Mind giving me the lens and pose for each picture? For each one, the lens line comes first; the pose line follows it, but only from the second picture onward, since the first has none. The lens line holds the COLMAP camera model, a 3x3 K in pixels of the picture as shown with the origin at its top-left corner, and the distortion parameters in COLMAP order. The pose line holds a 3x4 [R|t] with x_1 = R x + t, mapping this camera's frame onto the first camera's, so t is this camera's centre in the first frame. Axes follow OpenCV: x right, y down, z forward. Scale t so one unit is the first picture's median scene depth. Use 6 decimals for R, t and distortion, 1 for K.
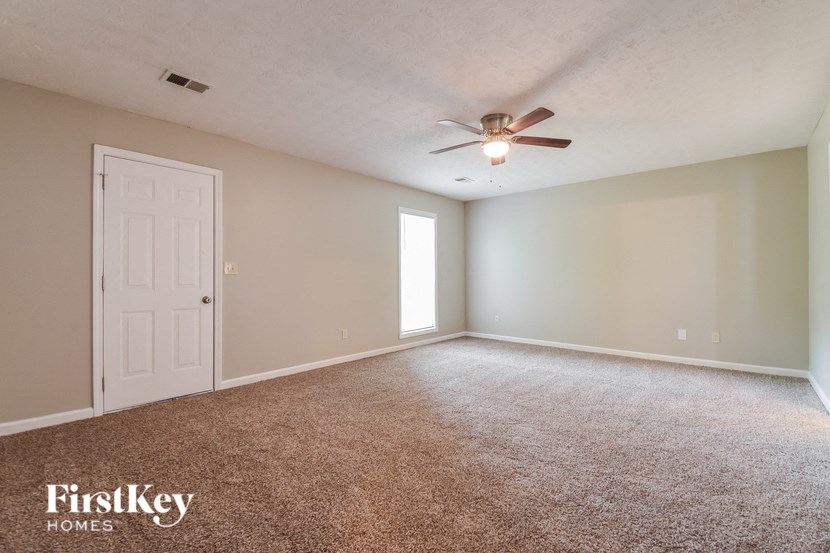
lens RADIAL K [[363.9, 0, 415.0], [0, 363.9, 276.5], [0, 0, 1]] dist [0.000783, 0.000072]
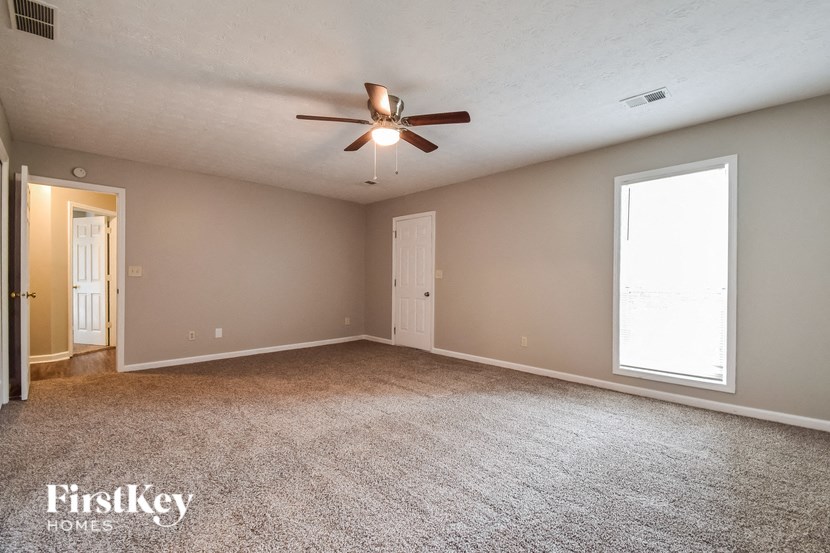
lens RADIAL K [[363.9, 0, 415.0], [0, 363.9, 276.5], [0, 0, 1]] dist [0.000783, 0.000072]
pose [[-0.073686, -0.001388, -0.997281, 0.991479], [0.003368, 0.999993, -0.001641, -0.011460], [0.997276, -0.003480, -0.073681, 1.019892]]
